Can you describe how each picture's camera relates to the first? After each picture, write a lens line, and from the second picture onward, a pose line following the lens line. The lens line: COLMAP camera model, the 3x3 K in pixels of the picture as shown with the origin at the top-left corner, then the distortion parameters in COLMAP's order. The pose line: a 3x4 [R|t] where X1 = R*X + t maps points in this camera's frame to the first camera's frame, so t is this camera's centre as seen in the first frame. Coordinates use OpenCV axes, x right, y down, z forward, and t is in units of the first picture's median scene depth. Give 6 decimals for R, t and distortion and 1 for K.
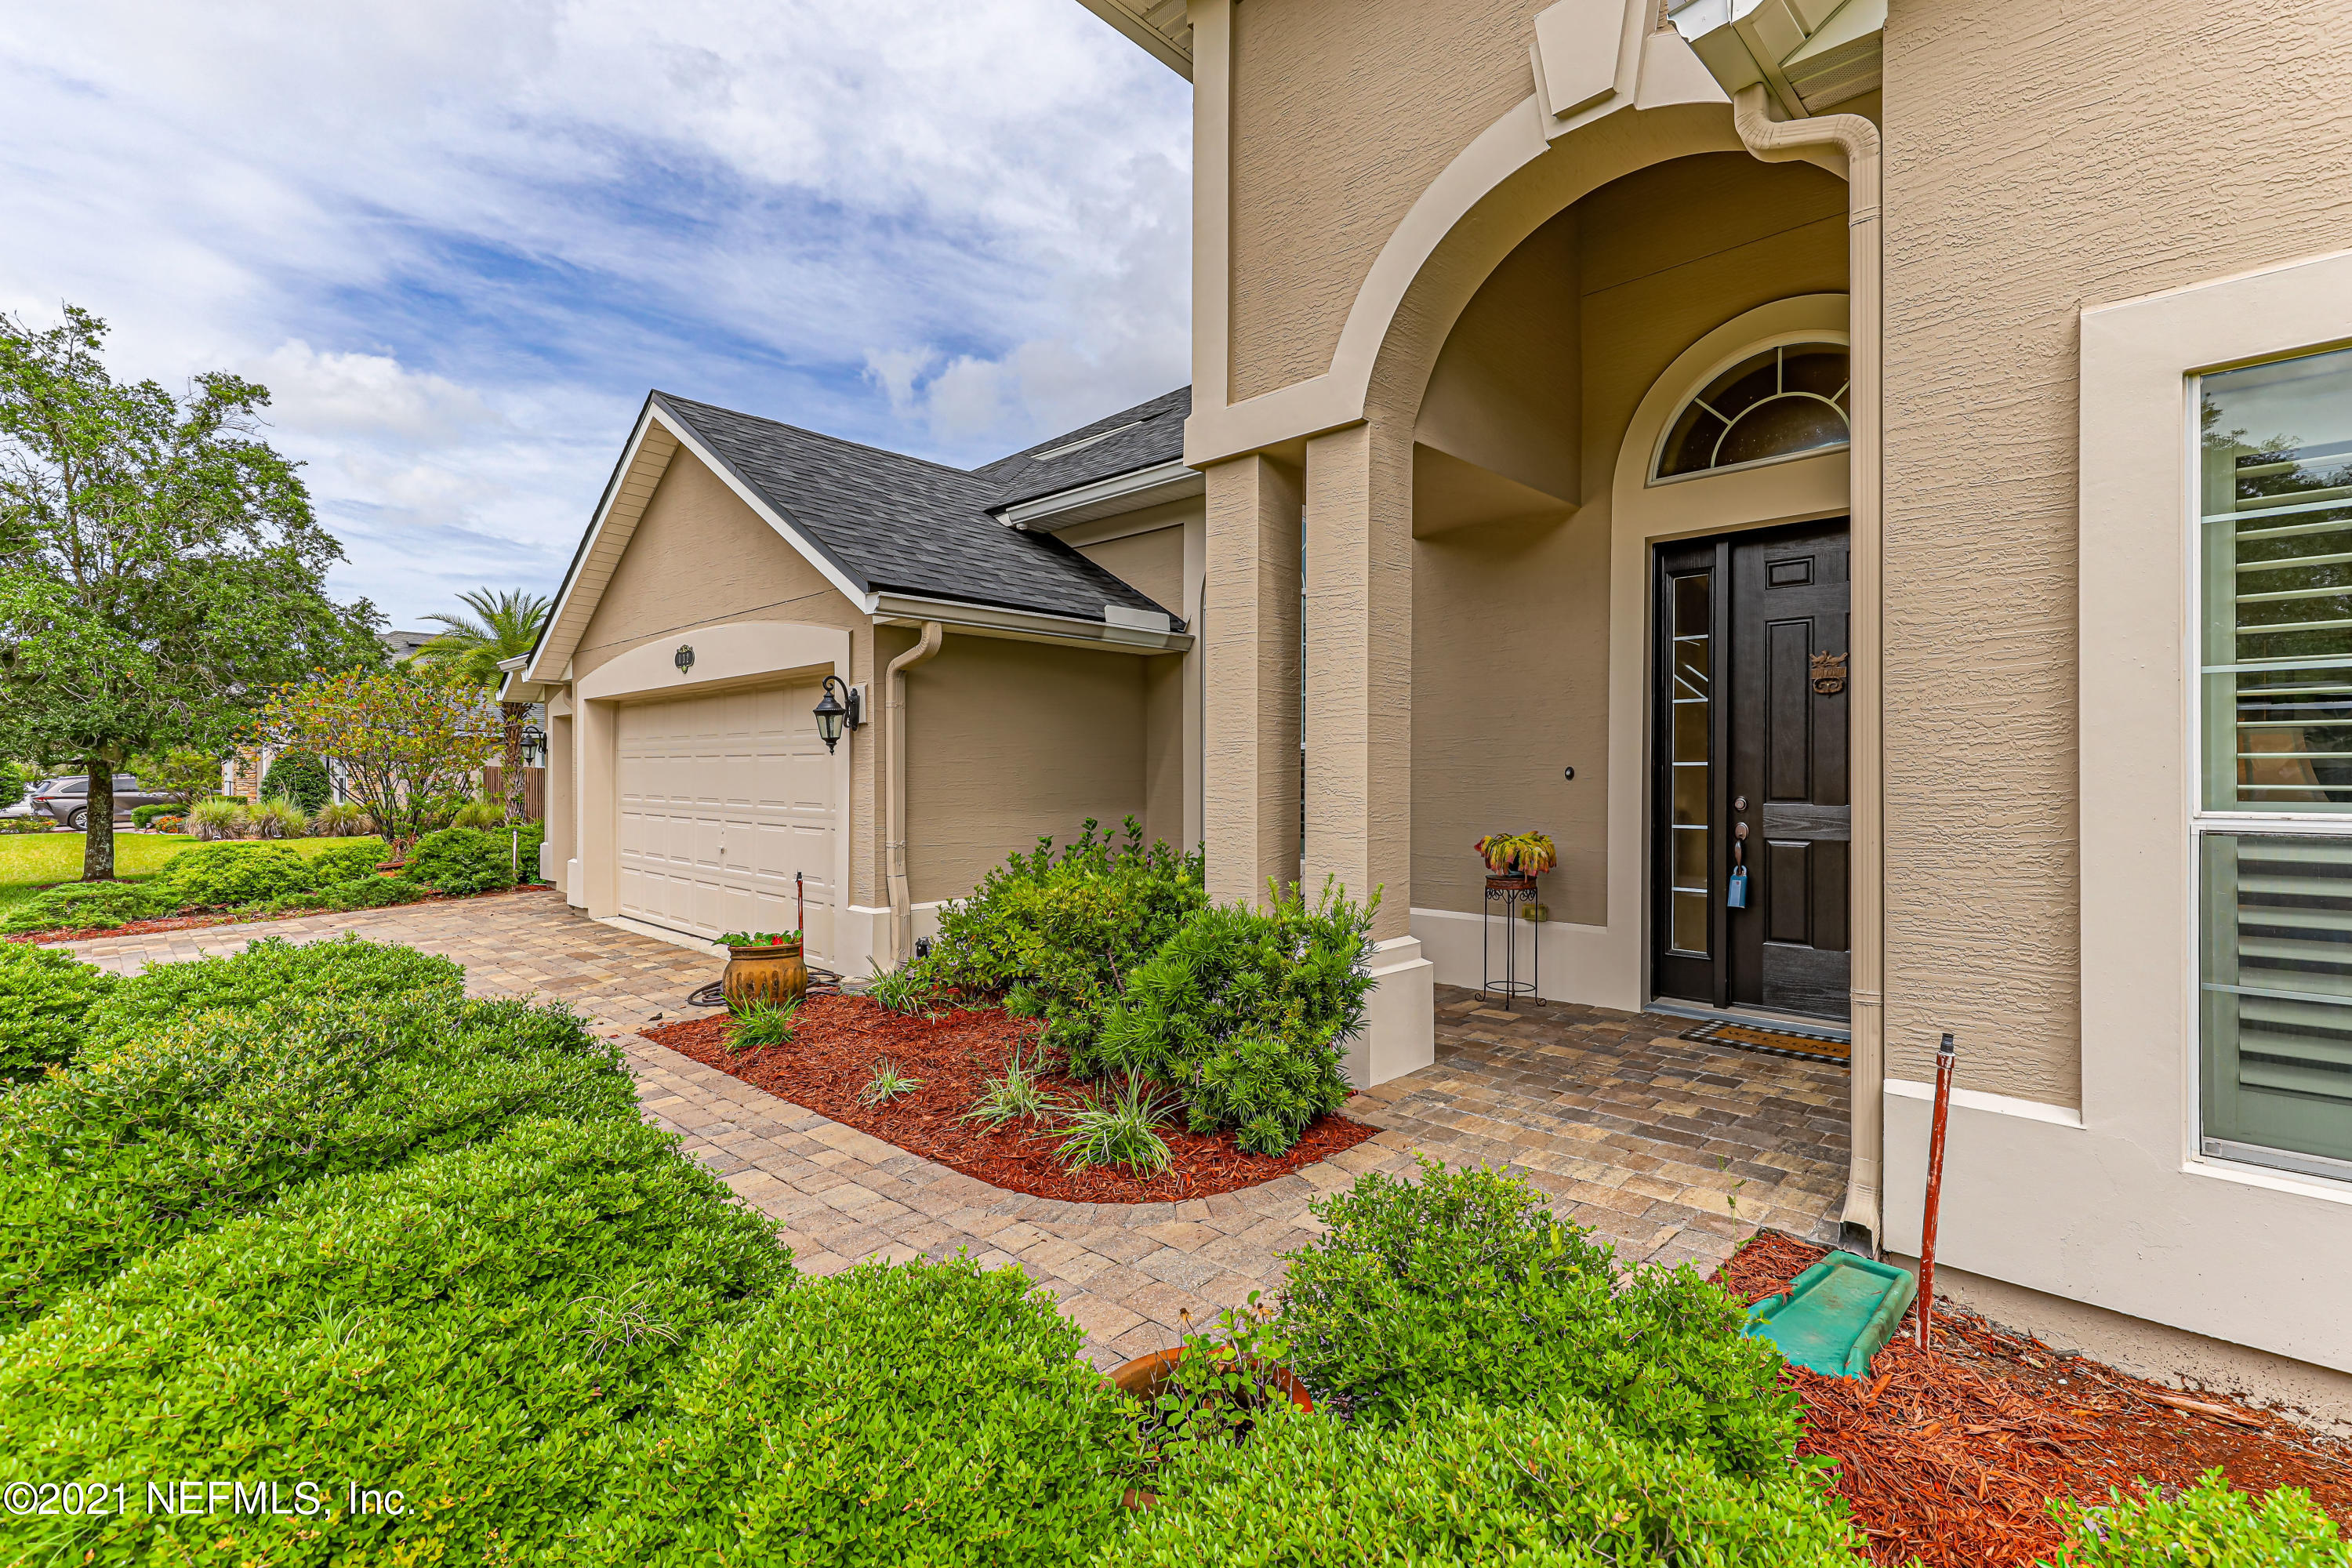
lens RADIAL K [[1053.9, 0, 1184.9], [0, 1053.9, 777.9], [0, 0, 1]] dist [0.007169, -0.000254]
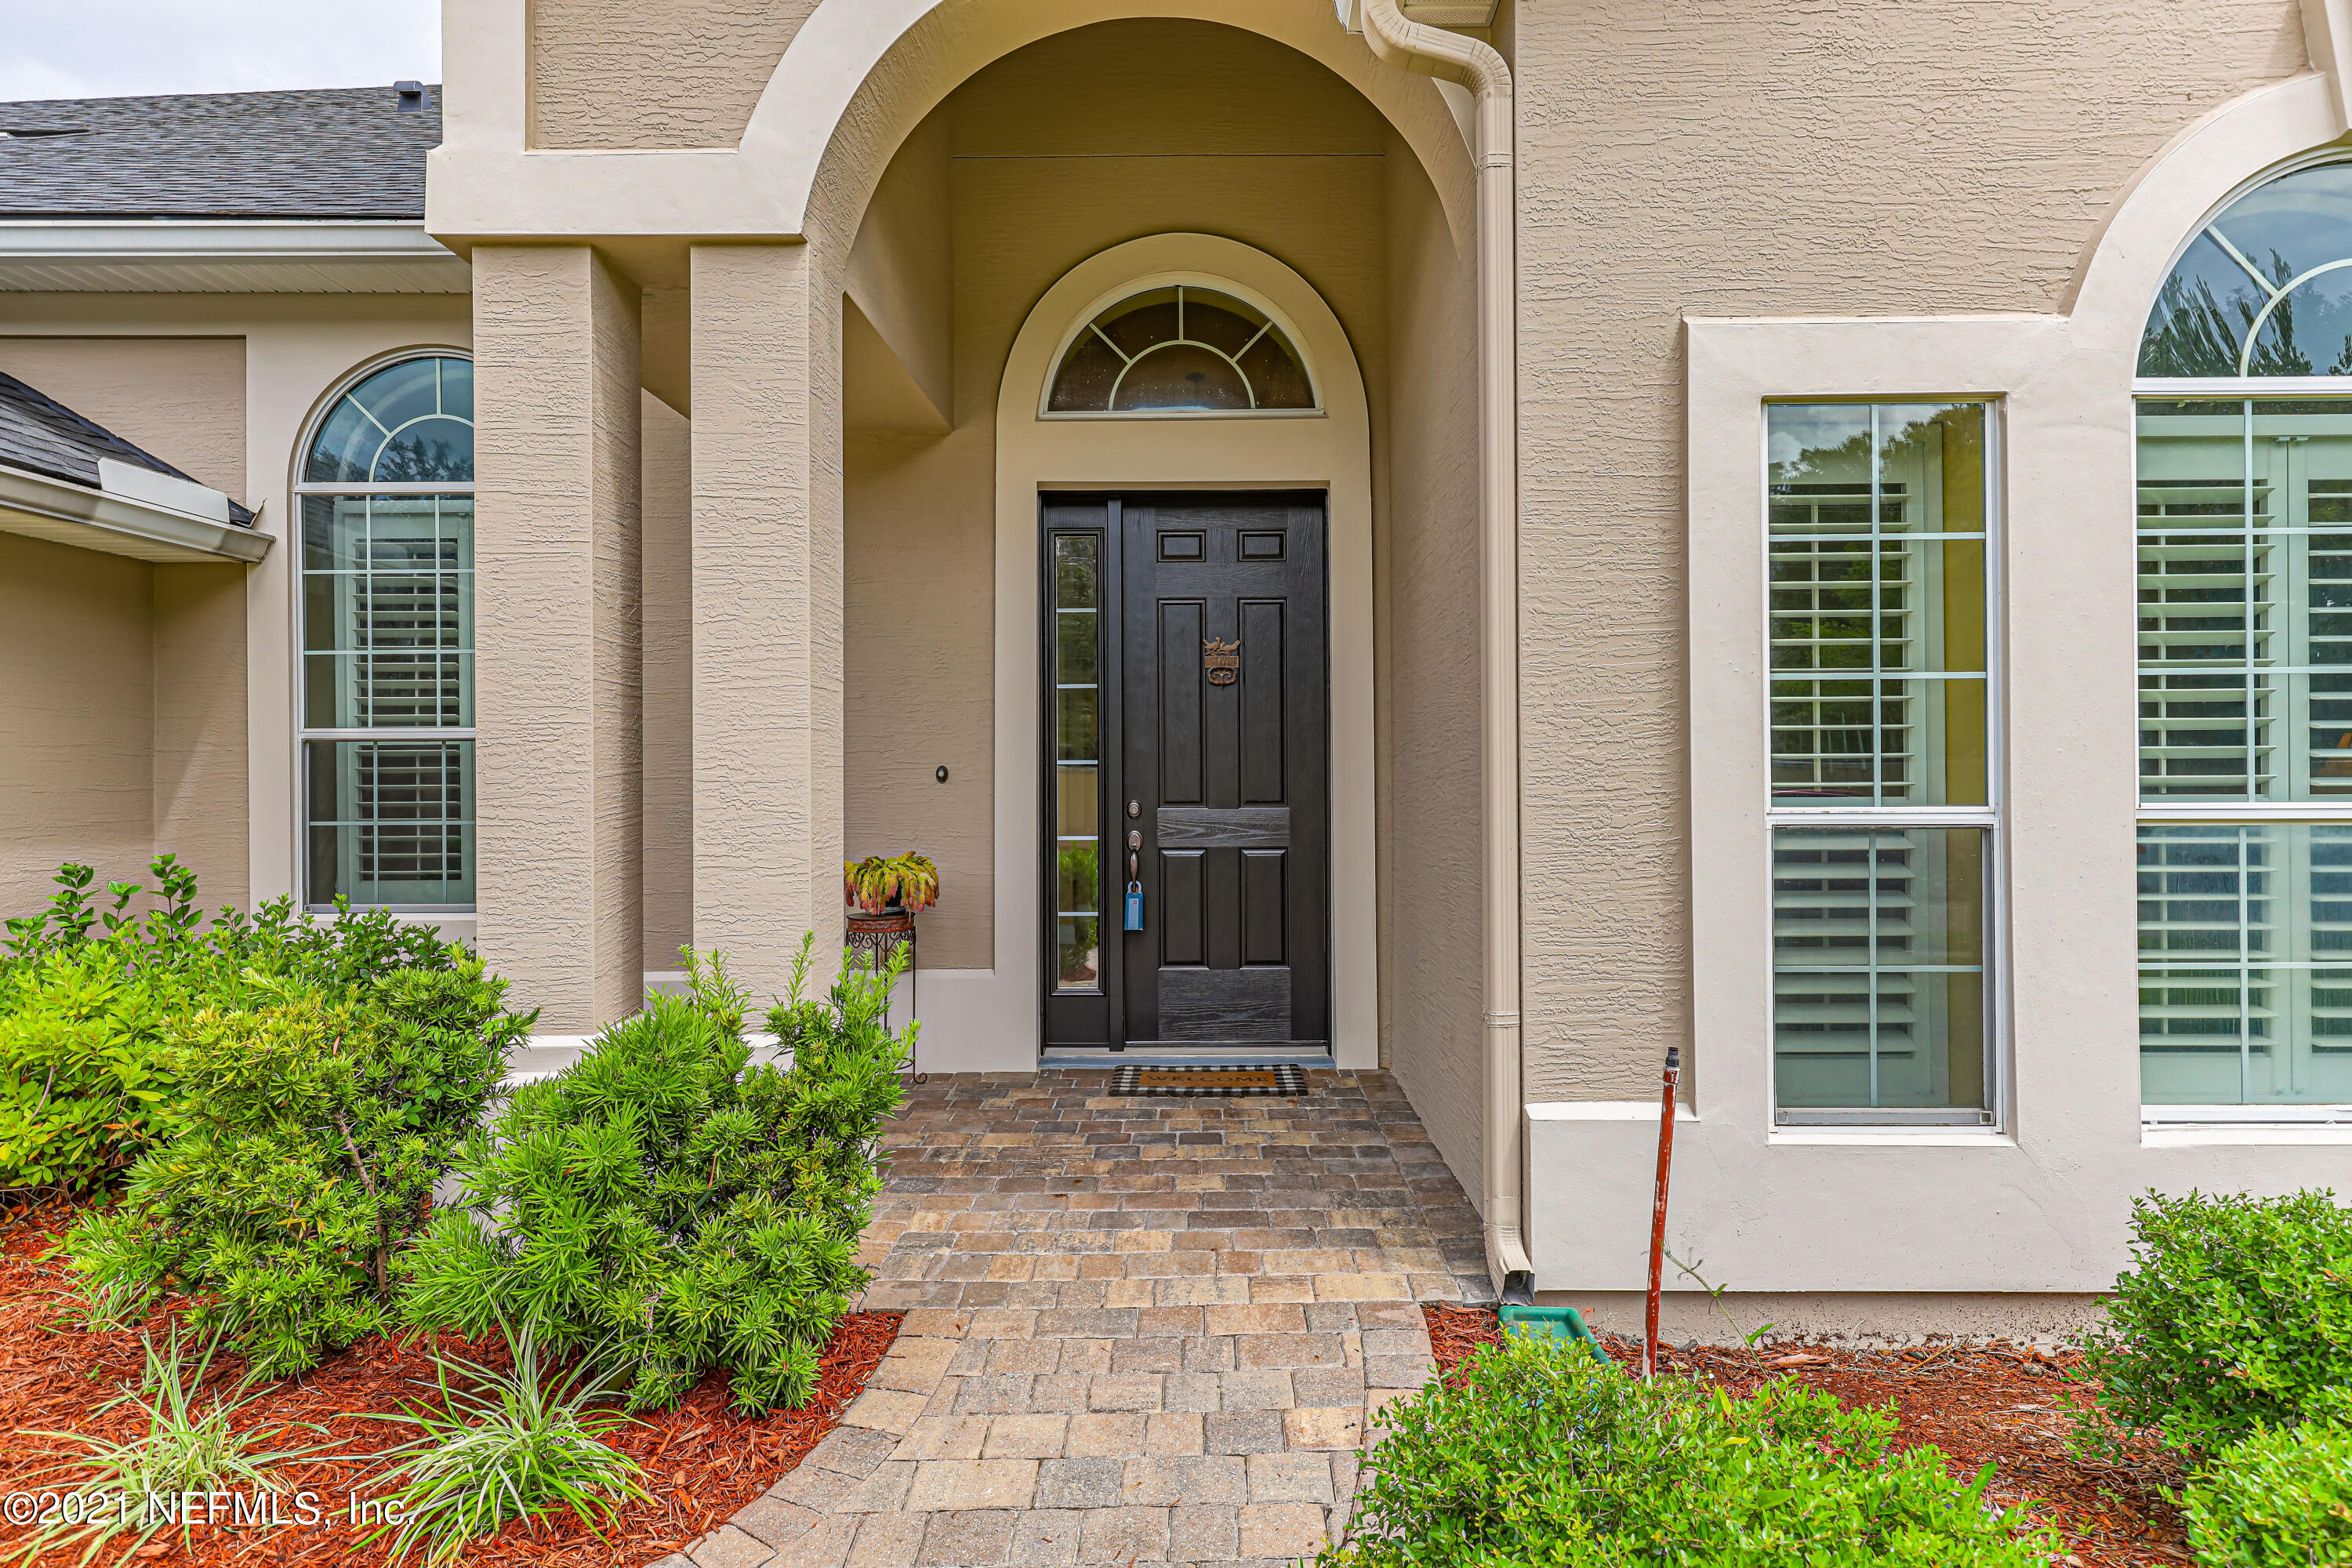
lens RADIAL K [[1328.7, 0, 1192.6], [0, 1328.7, 775.8], [0, 0, 1]] dist [0.015028, -0.000114]
pose [[0.728951, -0.004742, 0.684550, -0.195135], [0.006703, 0.999978, -0.000211, -0.002070], [-0.684534, 0.004742, 0.728966, 0.200862]]
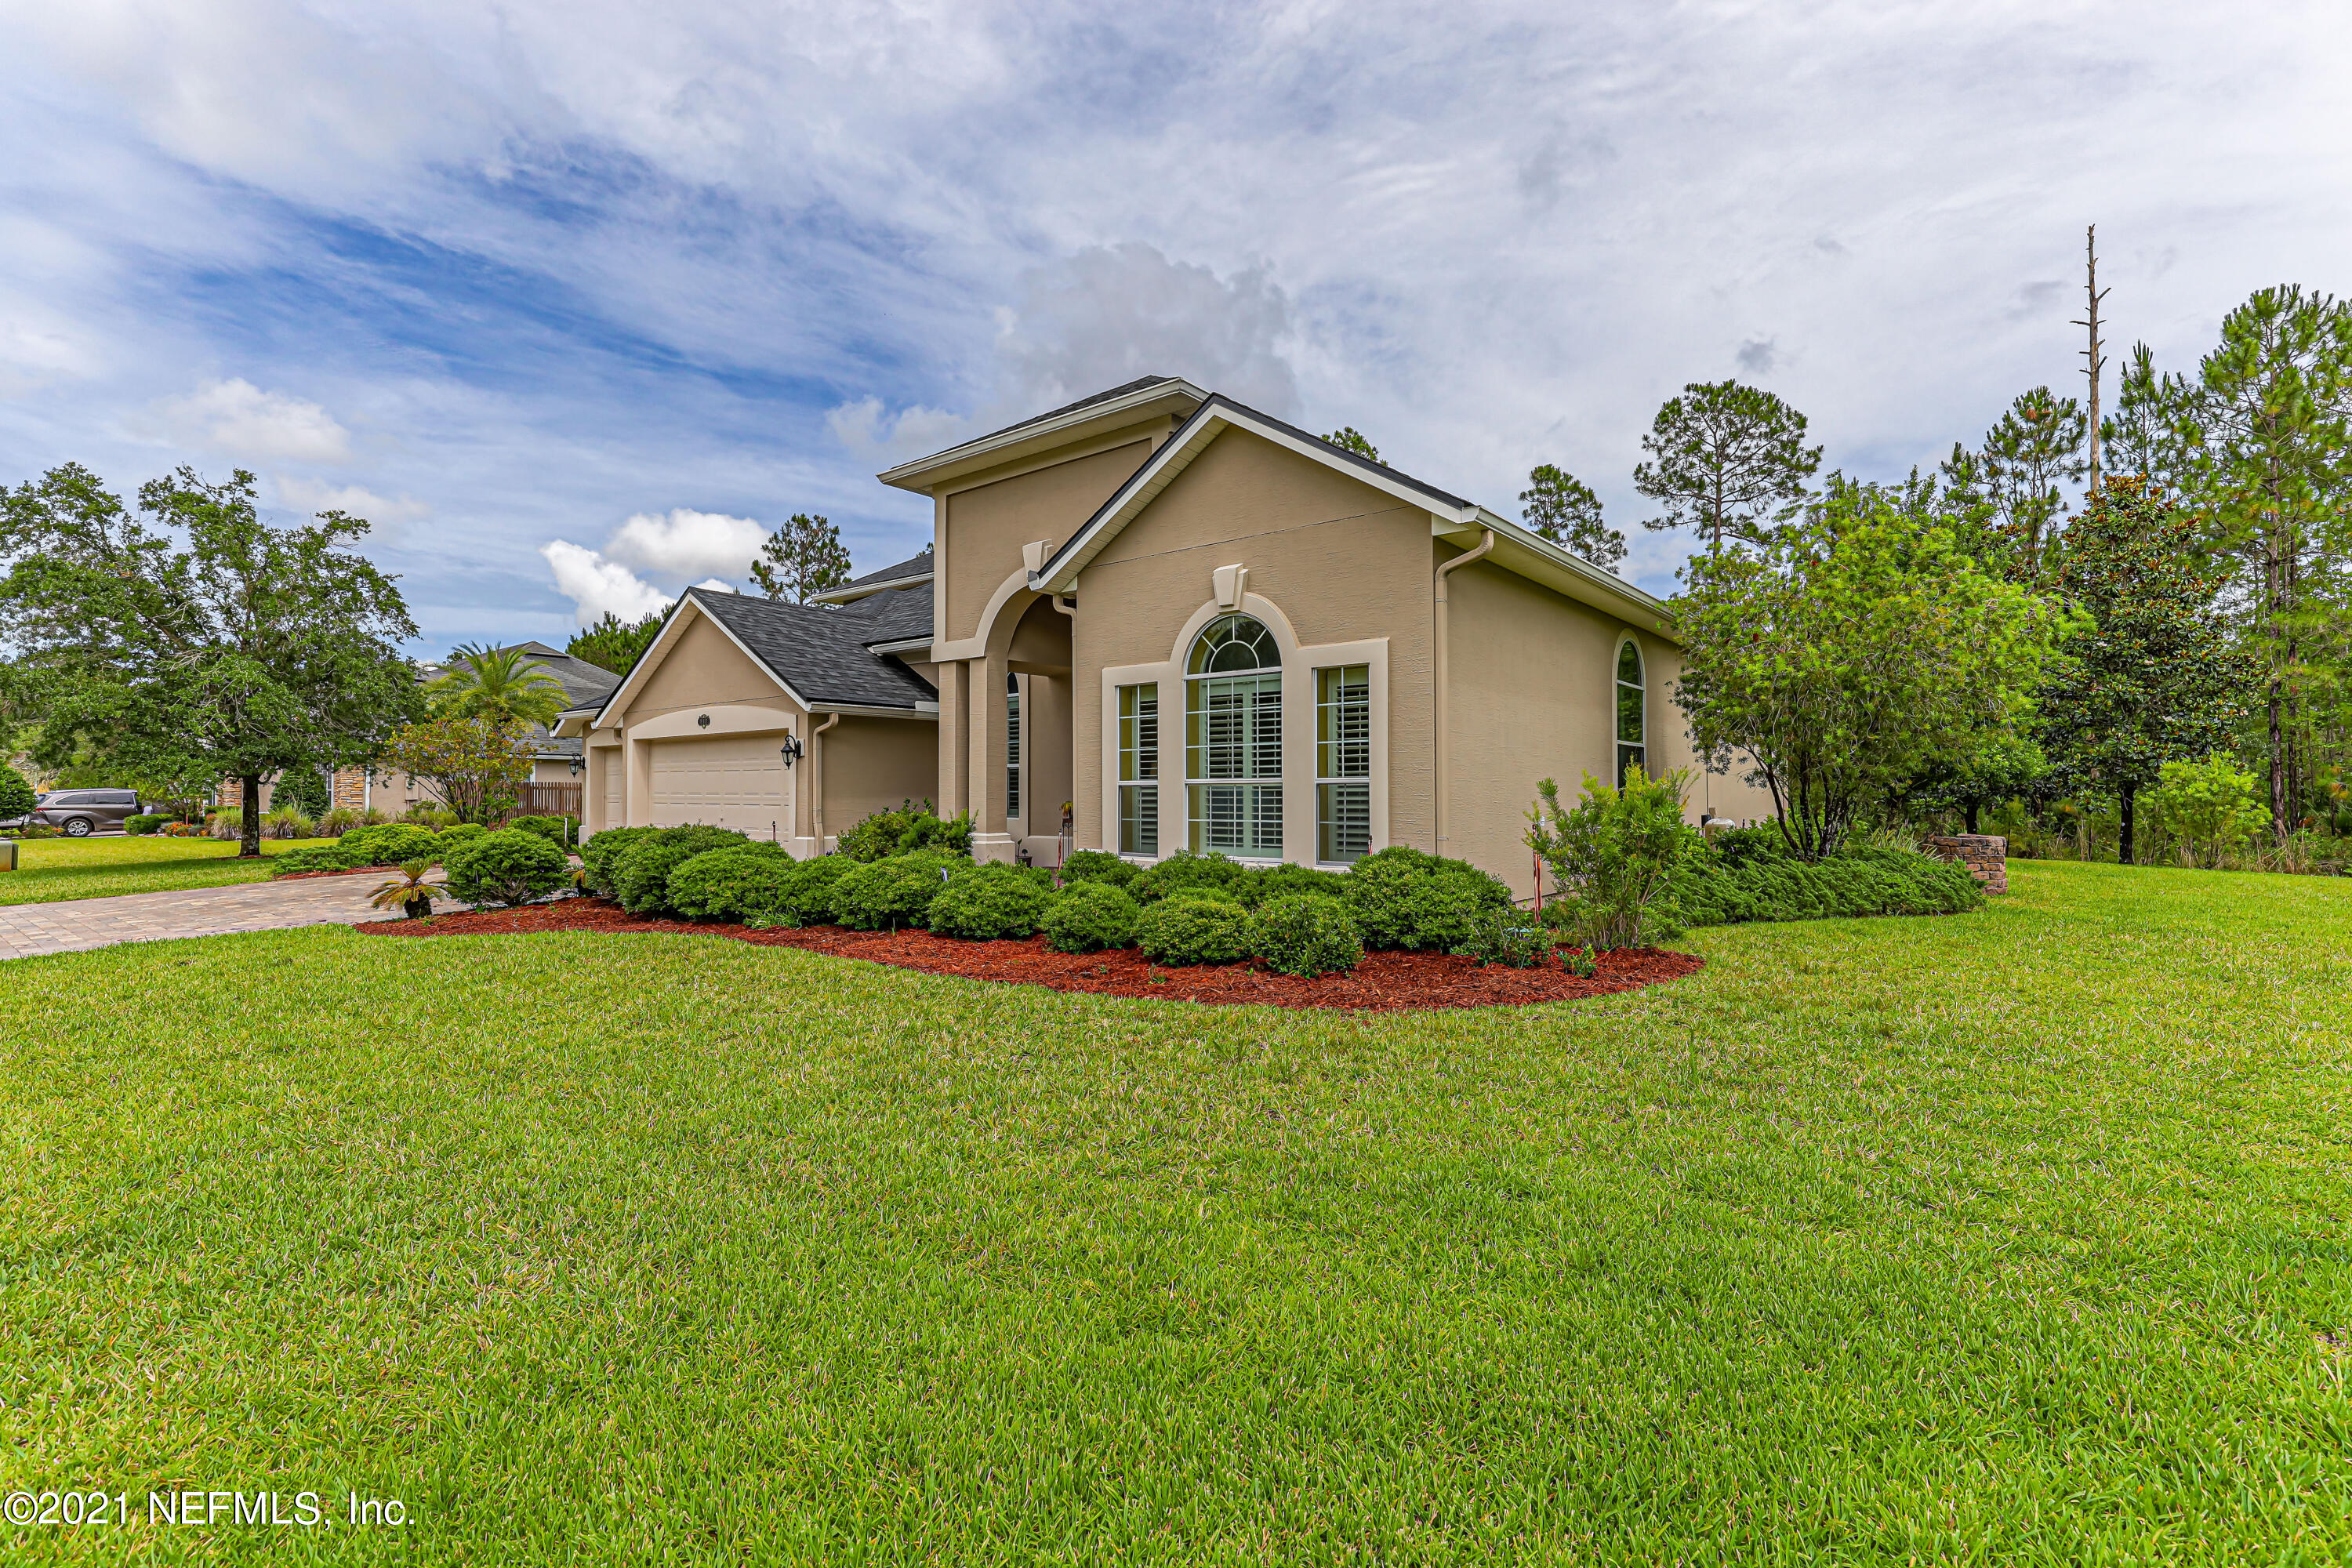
lens RADIAL K [[1053.9, 0, 1195.7], [0, 1053.9, 783.0], [0, 0, 1]] dist [0.007169, -0.000254]
pose [[0.995577, -0.001679, 0.093935, 0.429748], [0.002784, 0.999928, -0.011636, 0.046929], [-0.093909, 0.011846, 0.995510, -1.776802]]
